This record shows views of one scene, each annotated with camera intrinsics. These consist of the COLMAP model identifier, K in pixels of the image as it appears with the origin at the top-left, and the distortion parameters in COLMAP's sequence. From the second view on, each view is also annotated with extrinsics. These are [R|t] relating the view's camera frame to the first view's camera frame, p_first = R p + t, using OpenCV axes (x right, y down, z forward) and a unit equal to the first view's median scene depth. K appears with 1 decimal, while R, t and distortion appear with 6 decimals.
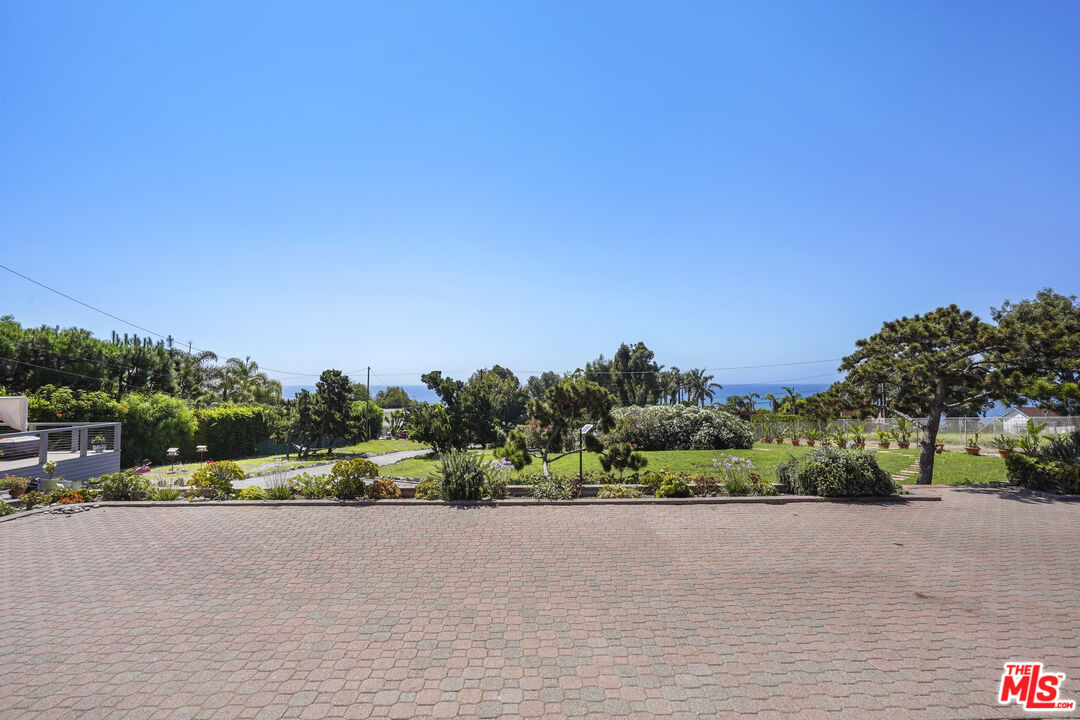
lens RADIAL K [[495.4, 0, 535.0], [0, 495.4, 362.2], [0, 0, 1]] dist [-0.004402, 0.001971]
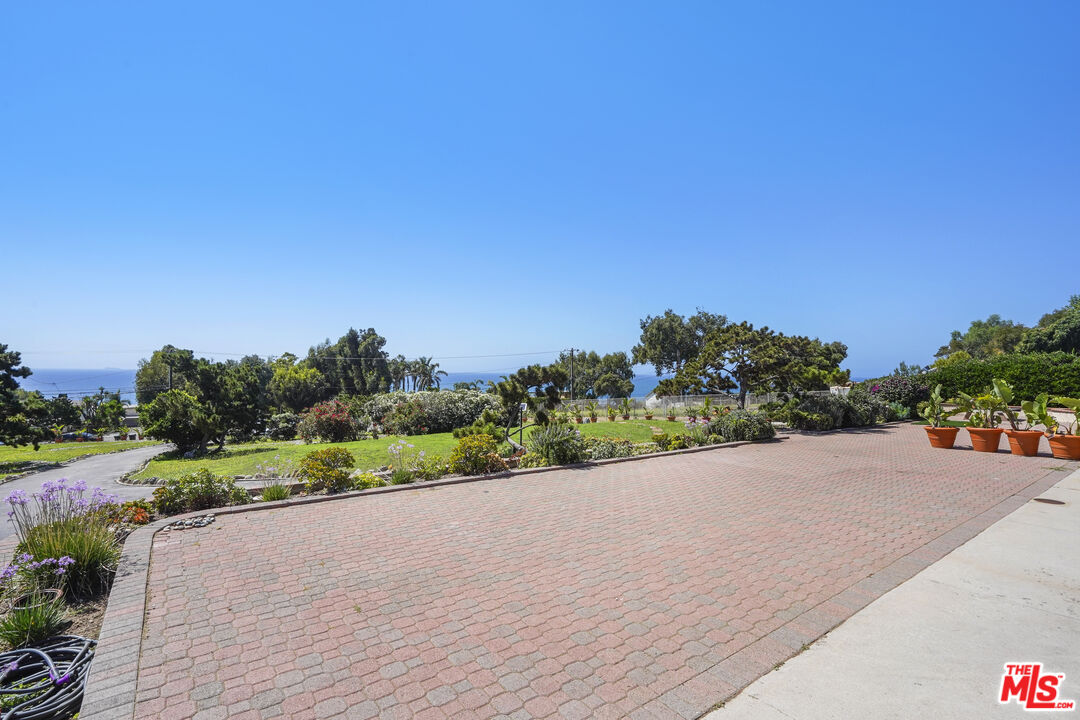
lens RADIAL K [[495.4, 0, 534.2], [0, 495.4, 360.8], [0, 0, 1]] dist [-0.004402, 0.001971]
pose [[0.823342, 0.024789, 0.567003, -0.238045], [-0.037220, 0.999253, 0.010360, 0.007567], [-0.566323, -0.029634, 0.823650, 0.027215]]
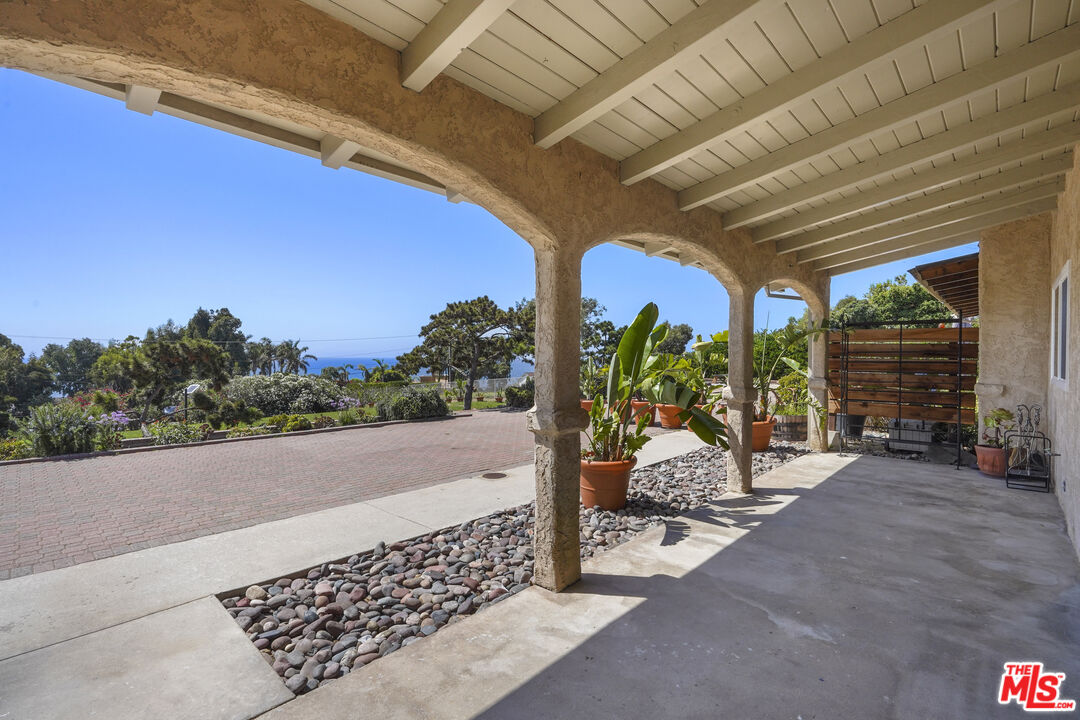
lens RADIAL K [[495.4, 0, 534.1], [0, 495.4, 361.3], [0, 0, 1]] dist [-0.004402, 0.001971]
pose [[0.711552, -0.001240, 0.702632, -0.047229], [-0.034645, 0.998720, 0.036846, 0.009358], [-0.701779, -0.050561, 0.710598, -0.077827]]
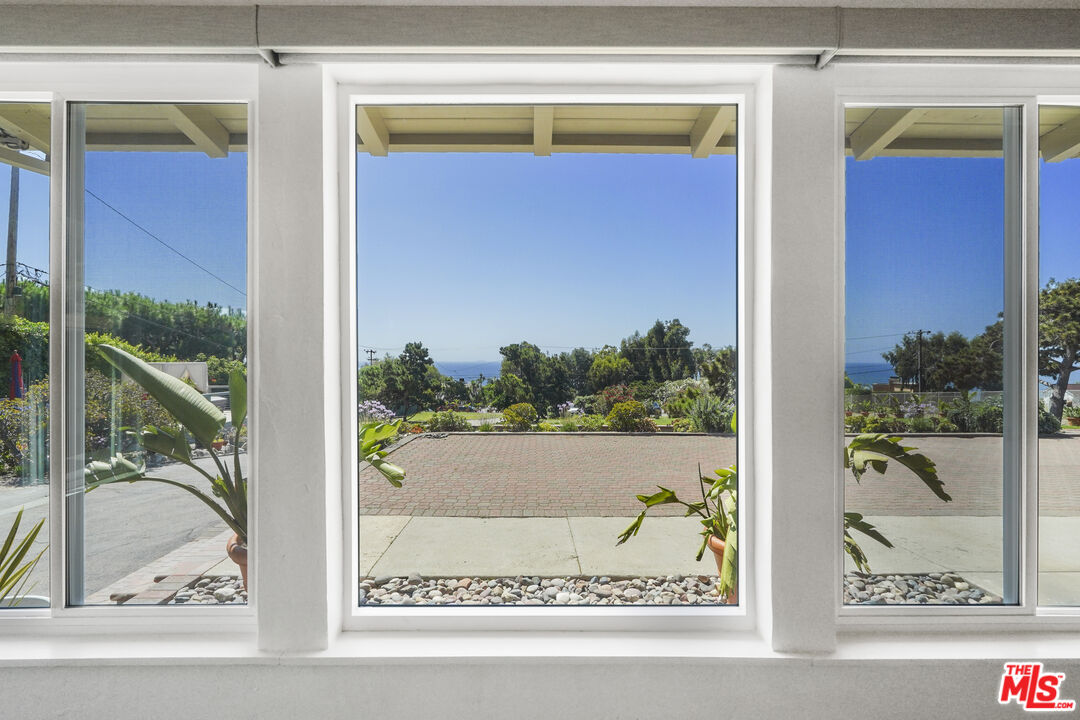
lens RADIAL K [[495.4, 0, 538.3], [0, 495.4, 363.8], [0, 0, 1]] dist [-0.004402, 0.001971]
pose [[0.999831, 0.005210, -0.017642, -0.161782], [-0.004338, 0.998783, 0.049139, 0.009733], [0.017877, -0.049054, 0.998636, -0.079313]]
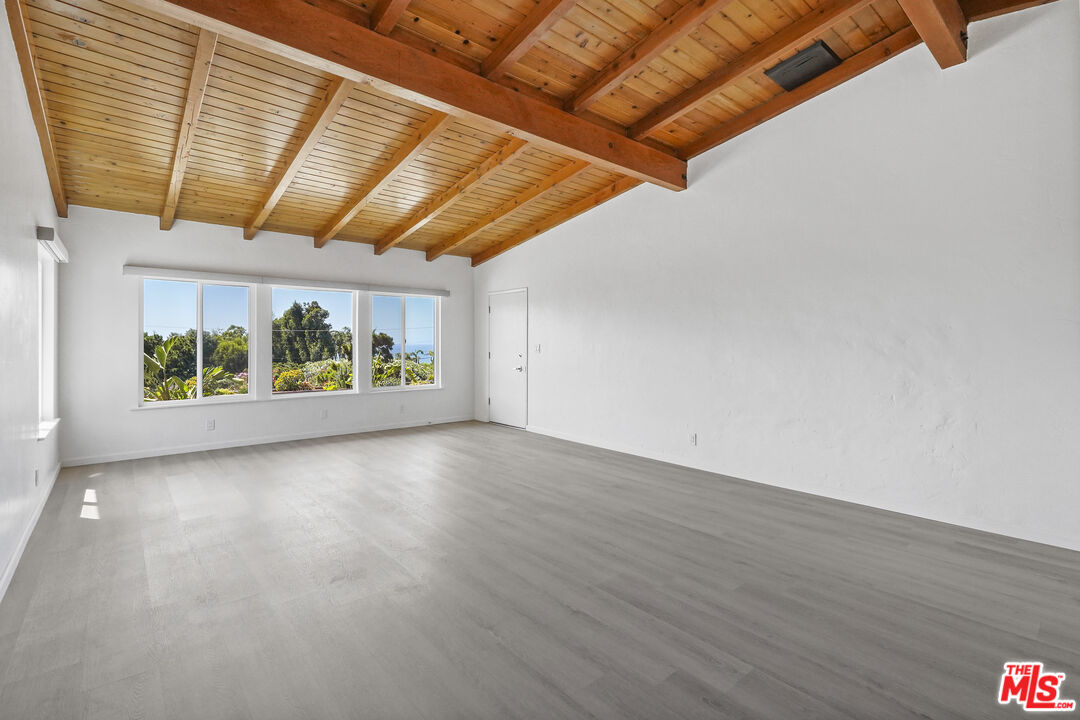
lens RADIAL K [[495.4, 0, 540.3], [0, 495.4, 346.0], [0, 0, 1]] dist [-0.004402, 0.001971]
pose [[0.774848, 0.001491, 0.632146, -0.230624], [-0.031329, 0.998859, 0.036046, 0.000828], [-0.631371, -0.047735, 0.774011, -0.294666]]
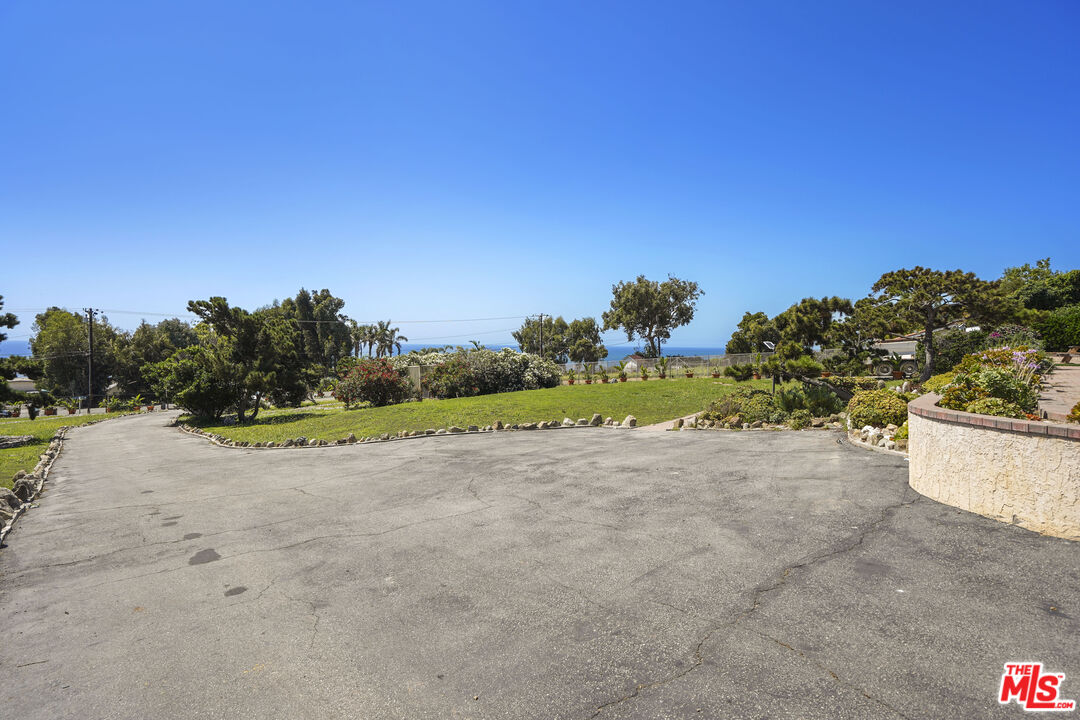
lens RADIAL K [[495.4, 0, 538.4], [0, 495.4, 364.1], [0, 0, 1]] dist [-0.004402, 0.001971]
pose [[0.710206, -0.017956, 0.703765, -0.459988], [-0.042377, 0.996771, 0.068197, 0.055914], [-0.702718, -0.078257, 0.707152, 0.276762]]
